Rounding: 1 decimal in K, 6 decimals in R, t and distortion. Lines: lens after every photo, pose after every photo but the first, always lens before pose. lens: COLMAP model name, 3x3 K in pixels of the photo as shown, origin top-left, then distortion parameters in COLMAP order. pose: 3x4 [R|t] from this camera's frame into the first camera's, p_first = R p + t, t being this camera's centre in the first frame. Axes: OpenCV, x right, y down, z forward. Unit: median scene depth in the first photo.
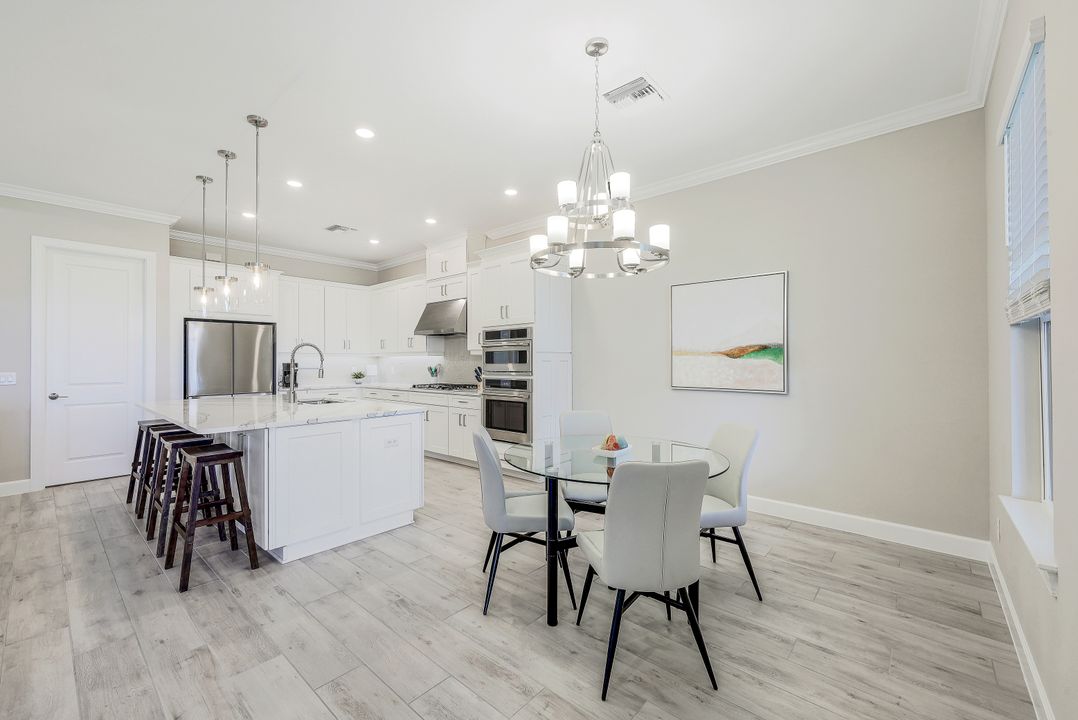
lens RADIAL K [[439.1, 0, 539.4], [0, 439.1, 357.8], [0, 0, 1]] dist [-0.004107, -0.000628]
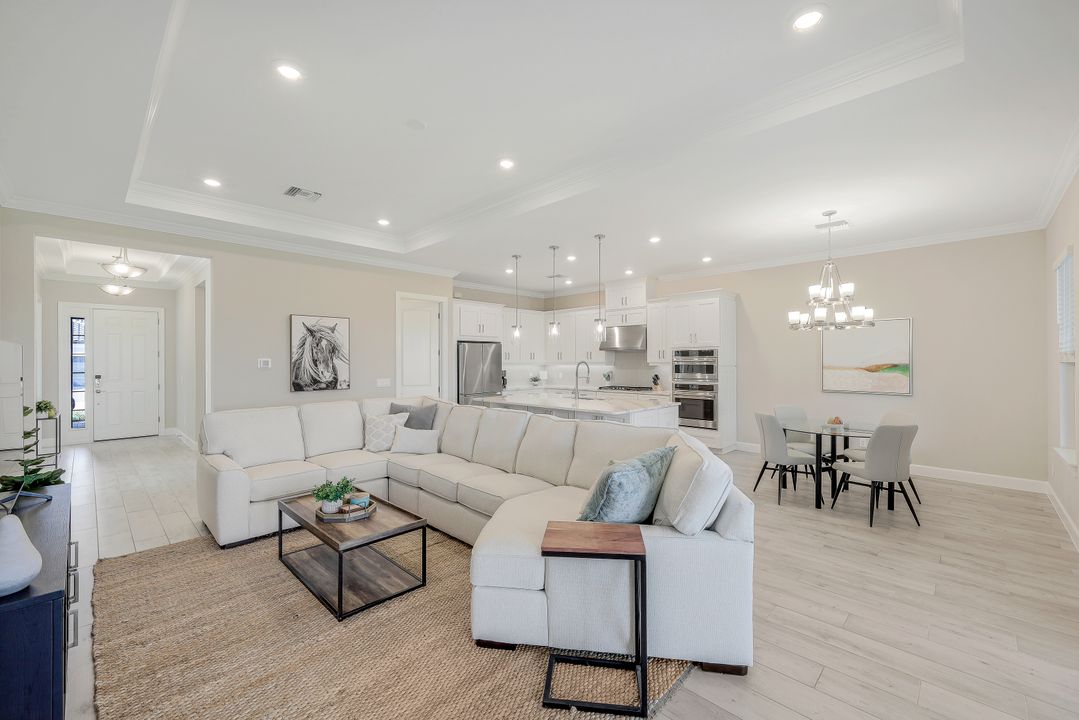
lens RADIAL K [[439.5, 0, 537.2], [0, 439.5, 360.7], [0, 0, 1]] dist [-0.004107, -0.000628]
pose [[0.998153, 0.001913, -0.060714, -0.525291], [-0.001516, 0.999977, 0.006590, -0.039113], [0.060725, -0.006486, 0.998133, -0.503581]]
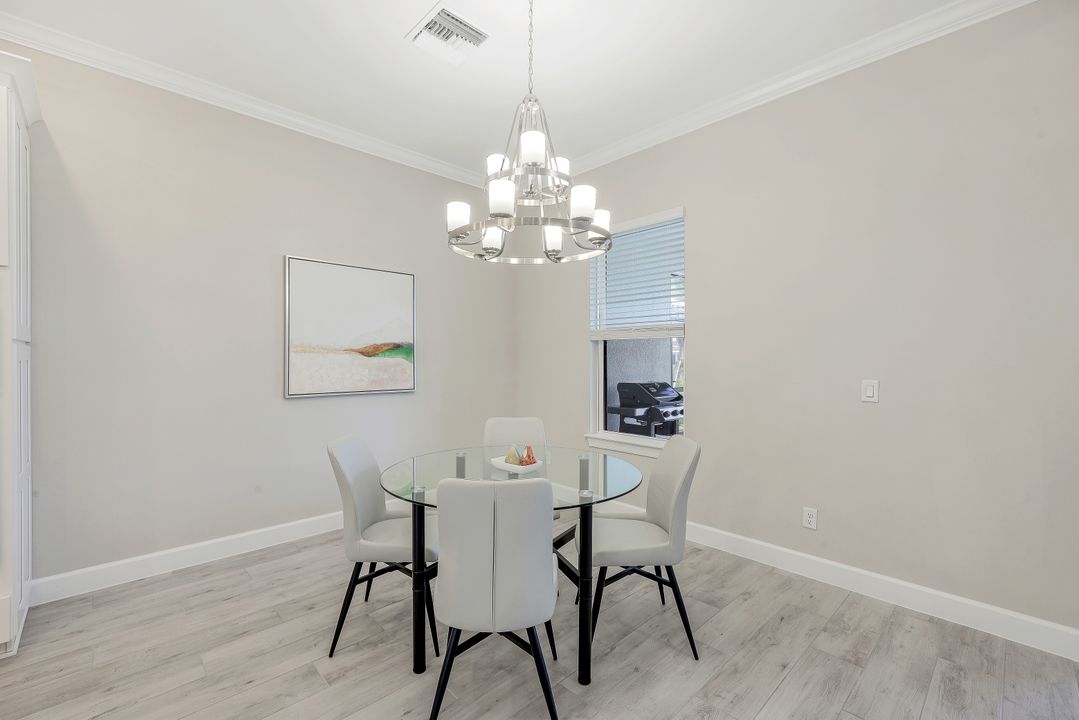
lens RADIAL K [[460.7, 0, 535.4], [0, 460.7, 362.1], [0, 0, 1]] dist [-0.004024, 0.000041]
pose [[0.093645, -0.003639, 0.995599, -0.381899], [-0.007540, 0.999962, 0.004364, 0.004265], [-0.995577, -0.007915, 0.093614, 0.467569]]
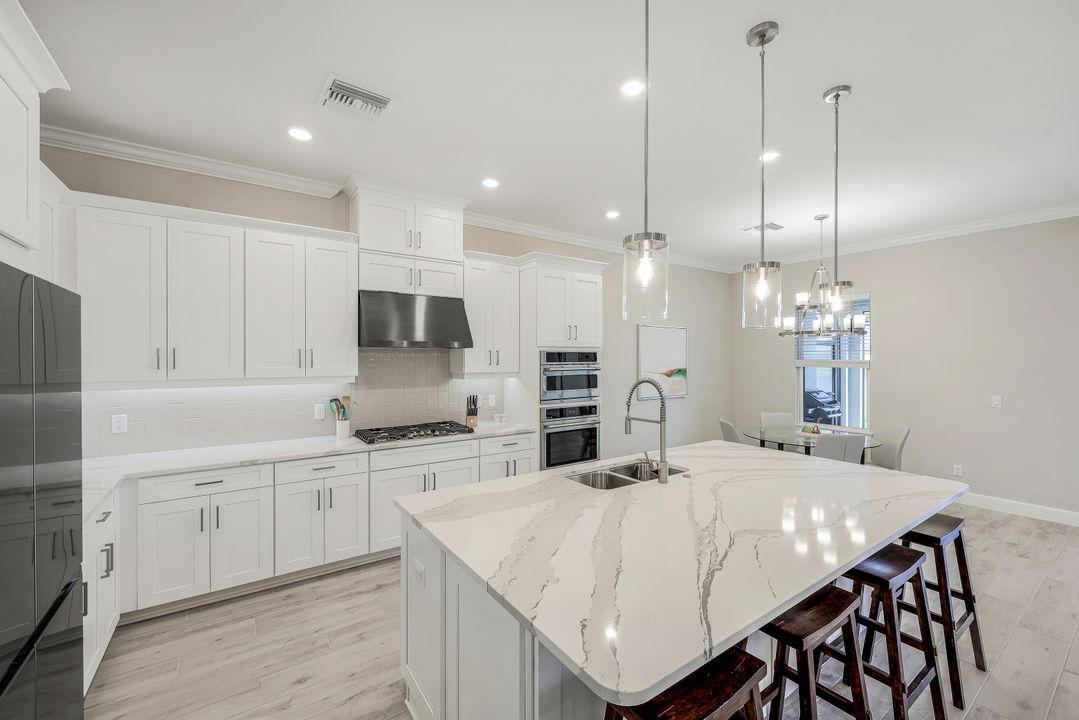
lens RADIAL K [[439.5, 0, 537.8], [0, 439.5, 355.2], [0, 0, 1]] dist [-0.004107, -0.000628]
pose [[0.245673, 0.011128, 0.969289, -1.005604], [-0.006869, 0.999929, -0.009739, -0.049396], [-0.969328, -0.004266, 0.245732, 0.876728]]
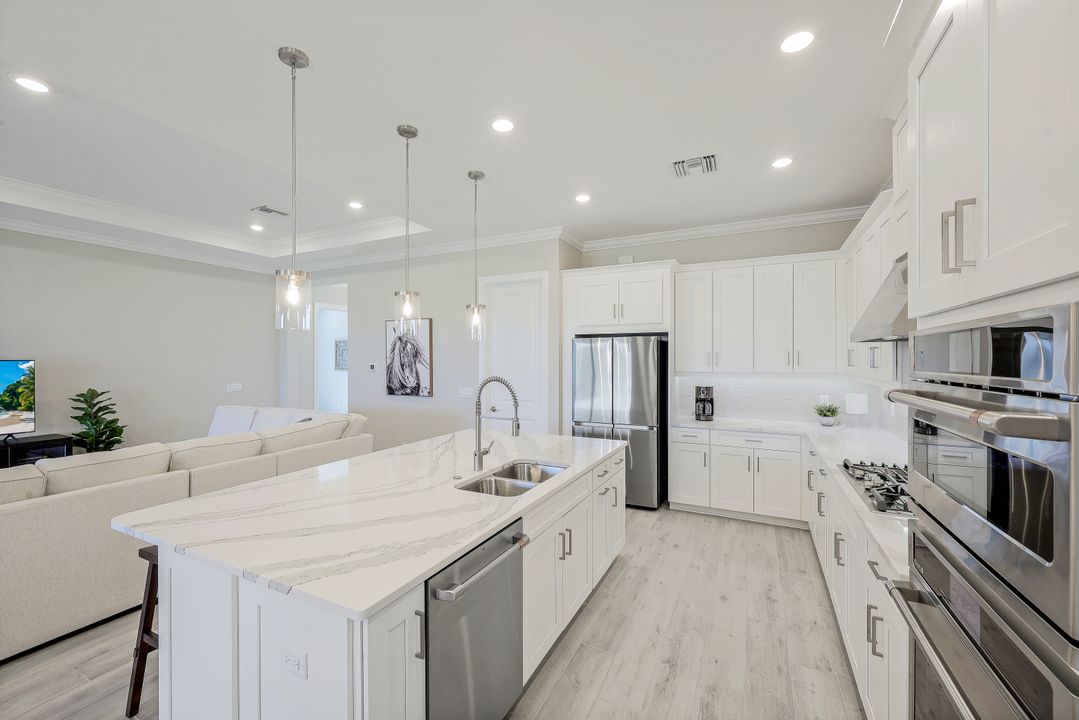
lens RADIAL K [[439.5, 0, 546.5], [0, 439.5, 358.2], [0, 0, 1]] dist [-0.004107, -0.000628]
pose [[0.258040, 0.004758, -0.966122, 0.072480], [0.004837, 0.999969, 0.006217, -0.055020], [0.966122, -0.006277, 0.258009, 0.801666]]
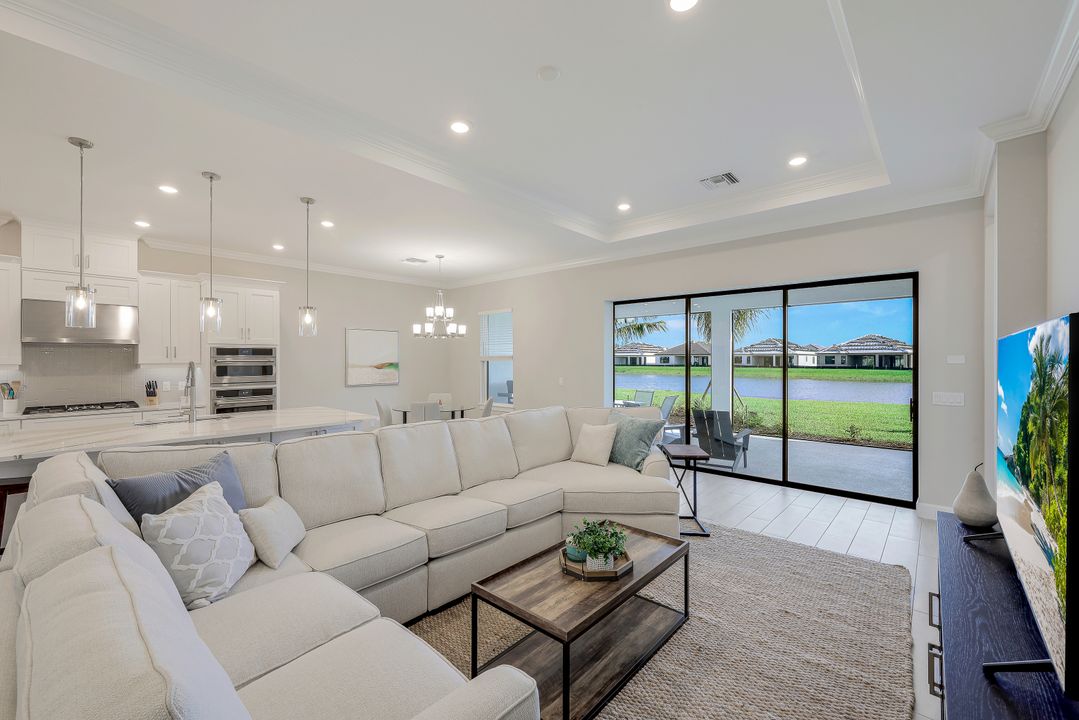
lens RADIAL K [[439.5, 0, 542.2], [0, 439.5, 360.1], [0, 0, 1]] dist [-0.004107, -0.000628]
pose [[0.004345, 0.002923, 0.999986, -1.328466], [-0.004392, 0.999986, -0.002903, -0.031725], [-0.999981, -0.004380, 0.004358, 0.183085]]
